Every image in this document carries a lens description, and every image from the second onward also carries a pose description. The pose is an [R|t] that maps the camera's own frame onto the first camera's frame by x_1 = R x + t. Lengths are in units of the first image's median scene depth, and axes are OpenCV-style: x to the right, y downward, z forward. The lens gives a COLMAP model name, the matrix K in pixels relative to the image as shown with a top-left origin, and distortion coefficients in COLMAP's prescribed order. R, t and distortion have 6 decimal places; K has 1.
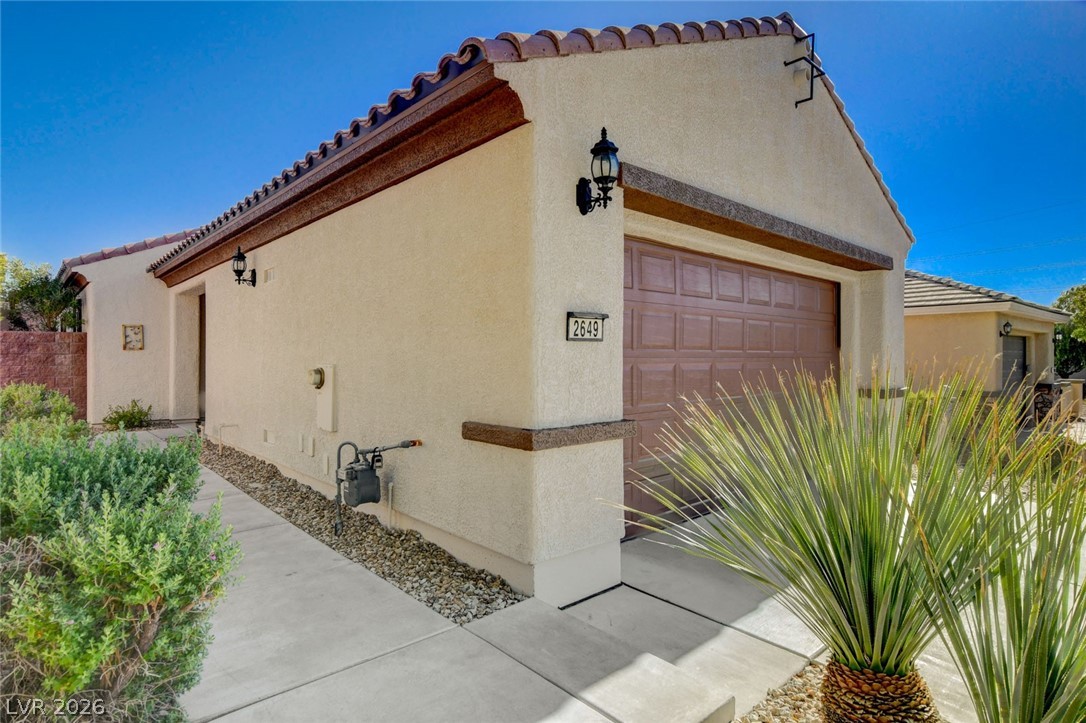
lens RADIAL K [[574.2, 0, 518.9], [0, 574.2, 344.6], [0, 0, 1]] dist [-0.000909, 0.000056]
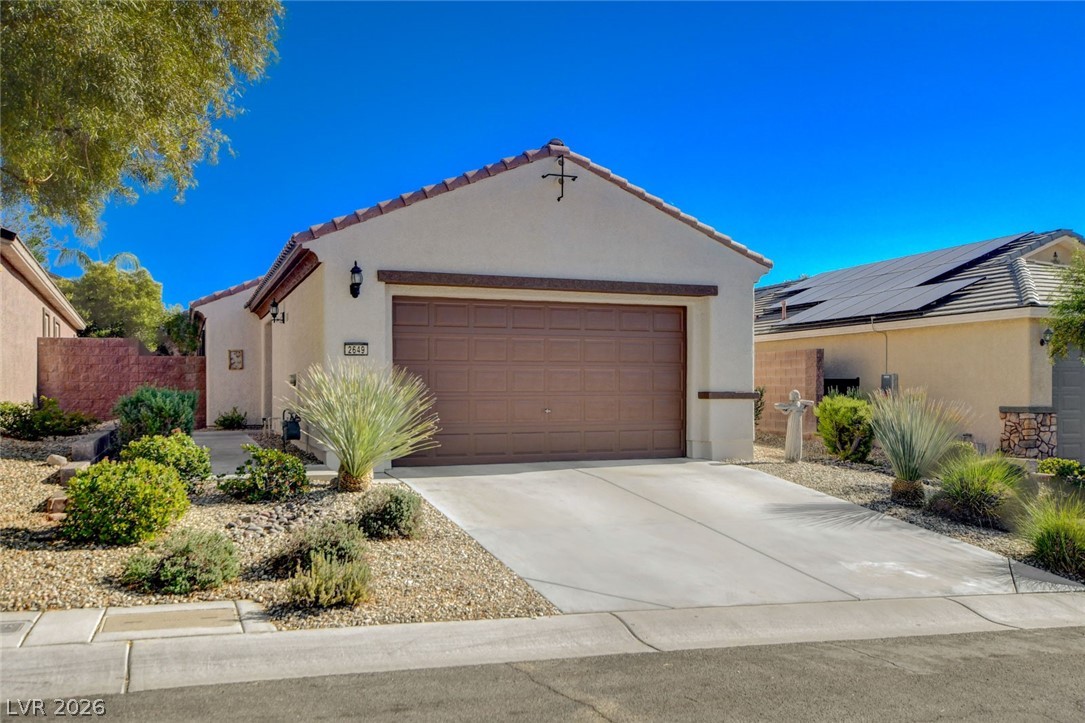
lens RADIAL K [[920.4, 0, 542.5], [0, 920.4, 361.5], [0, 0, 1]] dist [0.009776, 0.002062]
pose [[0.940375, -0.014041, -0.339850, 0.699309], [0.010839, 0.999877, -0.011320, 0.023050], [0.339967, 0.006961, 0.940412, -0.730210]]
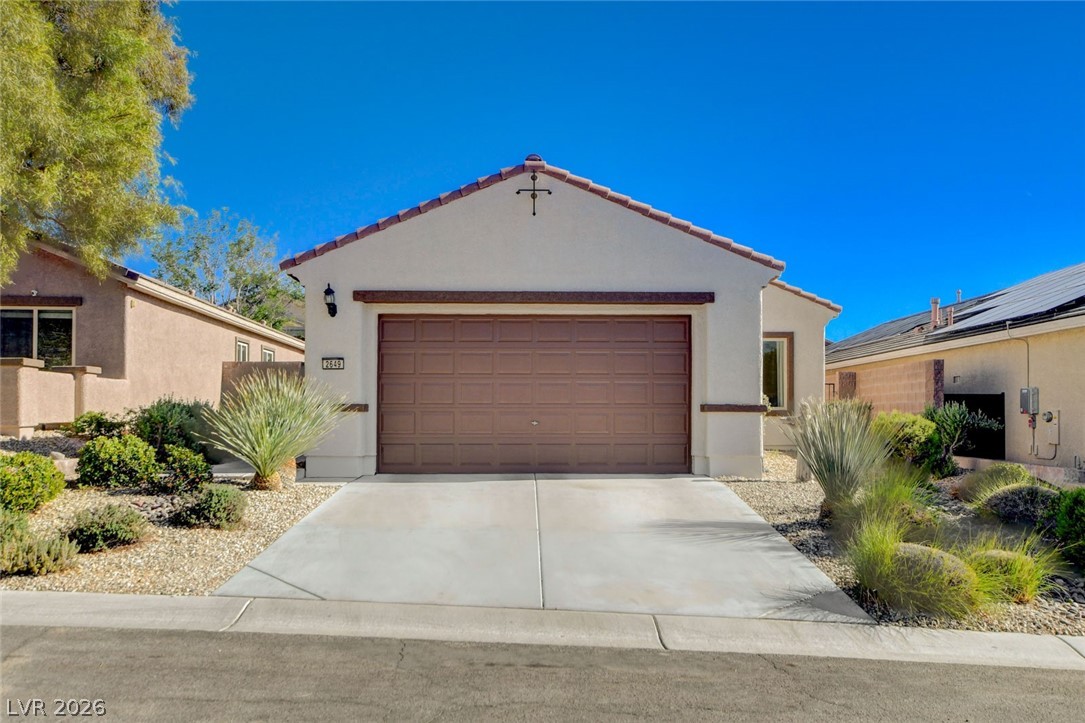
lens RADIAL K [[920.4, 0, 542.5], [0, 920.4, 361.5], [0, 0, 1]] dist [0.009776, 0.002062]
pose [[0.763814, -0.039681, -0.644215, 1.151138], [0.014321, 0.998905, -0.044549, 0.051285], [0.645277, 0.024802, 0.763546, -0.484945]]
